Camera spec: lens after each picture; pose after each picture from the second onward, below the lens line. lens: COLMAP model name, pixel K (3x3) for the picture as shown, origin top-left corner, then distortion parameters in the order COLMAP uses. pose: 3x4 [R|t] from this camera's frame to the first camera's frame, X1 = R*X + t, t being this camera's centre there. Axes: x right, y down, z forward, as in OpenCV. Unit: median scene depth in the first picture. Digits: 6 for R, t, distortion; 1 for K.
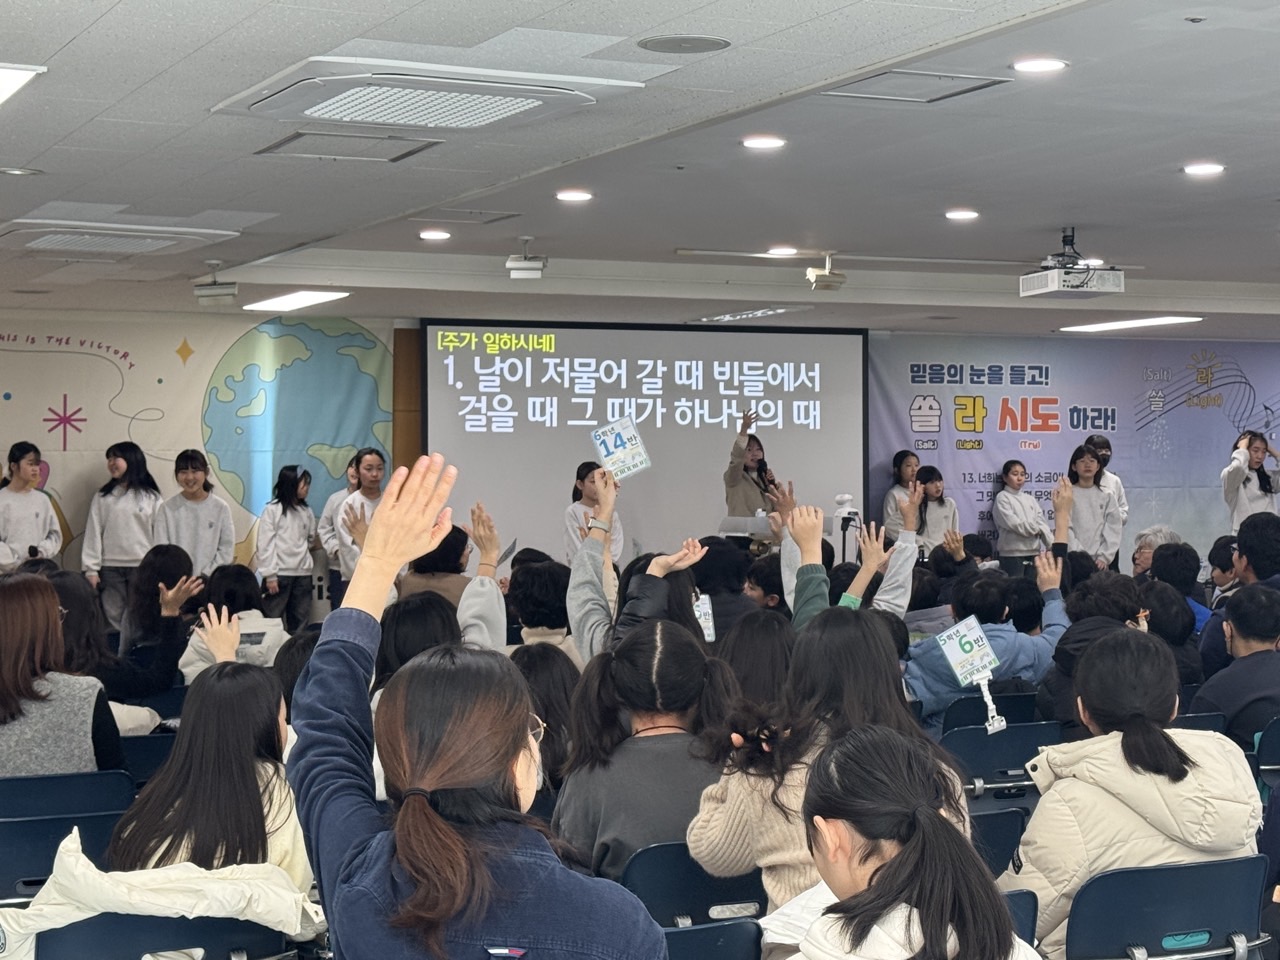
lens RADIAL K [[2316.5, 0, 649.6], [0, 2316.5, 484.7], [0, 0, 1]] dist [0.129331, 0.000000]
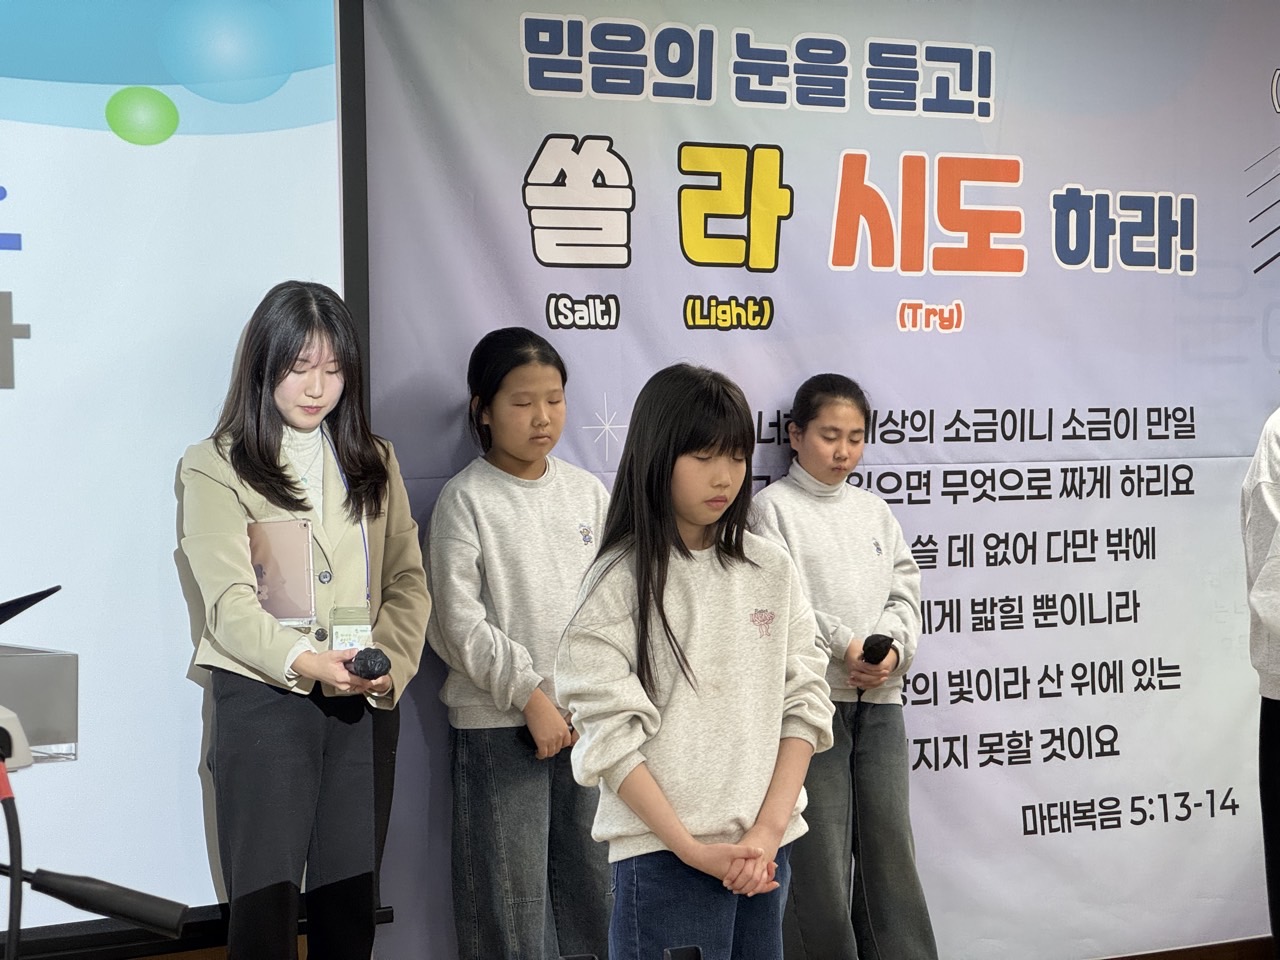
lens RADIAL K [[3042.4, 0, 641.9], [0, 3042.4, 471.2], [0, 0, 1]] dist [0.182745, 0.000000]
pose [[0.991373, -0.000987, 0.131070, 0.085340], [-0.002510, 0.999645, 0.026514, -0.008513], [-0.131050, -0.026614, 0.991019, 0.693459]]
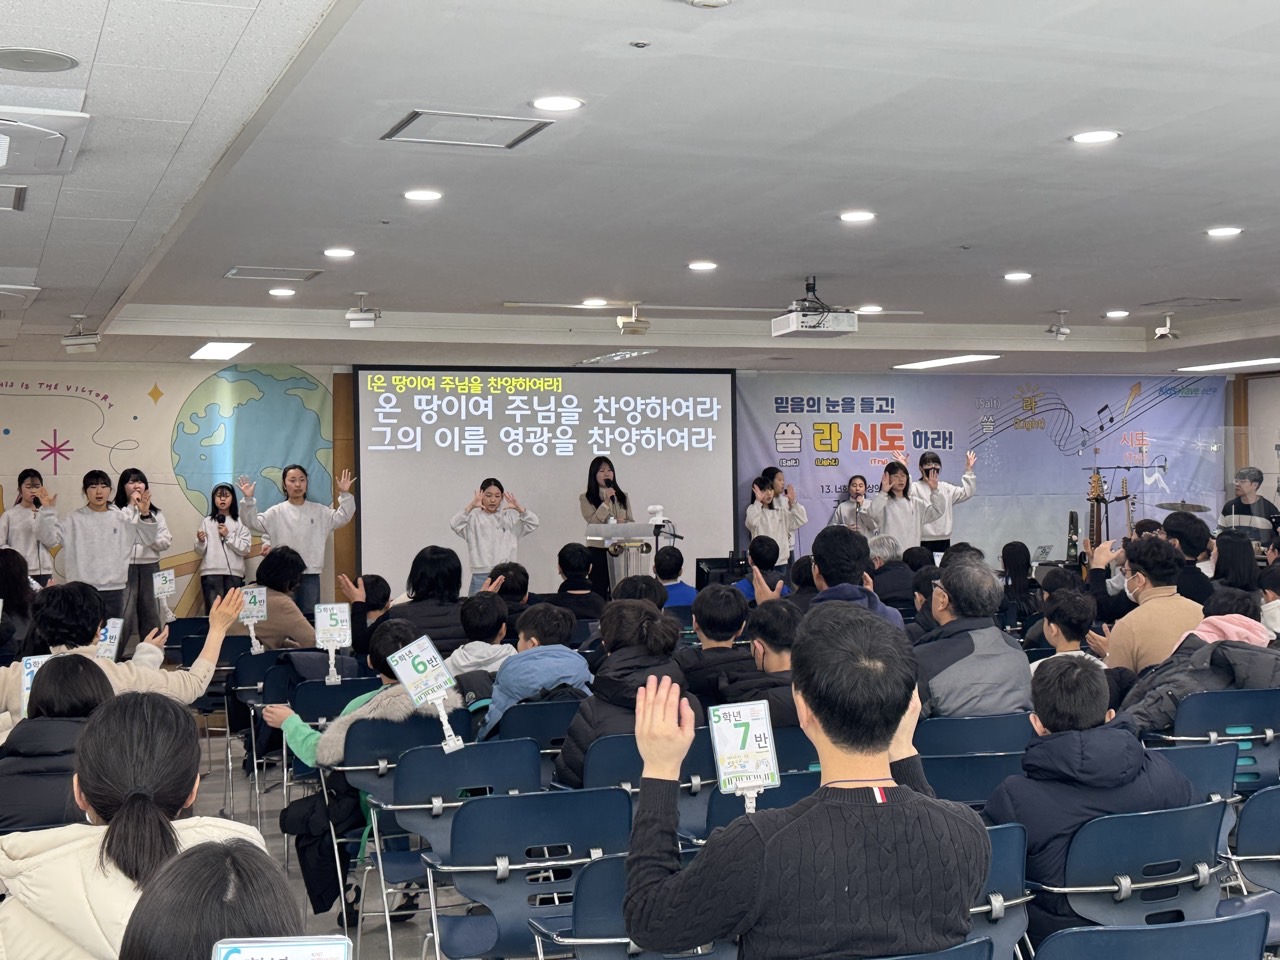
lens RADIAL K [[1680.8, 0, 627.0], [0, 1680.8, 474.9], [0, 0, 1]] dist [0.111343, 0.000000]
pose [[0.996319, -0.009273, -0.085225, 0.119666], [0.008410, 0.999910, -0.010478, -0.002242], [0.085315, 0.009722, 0.996307, 0.114348]]
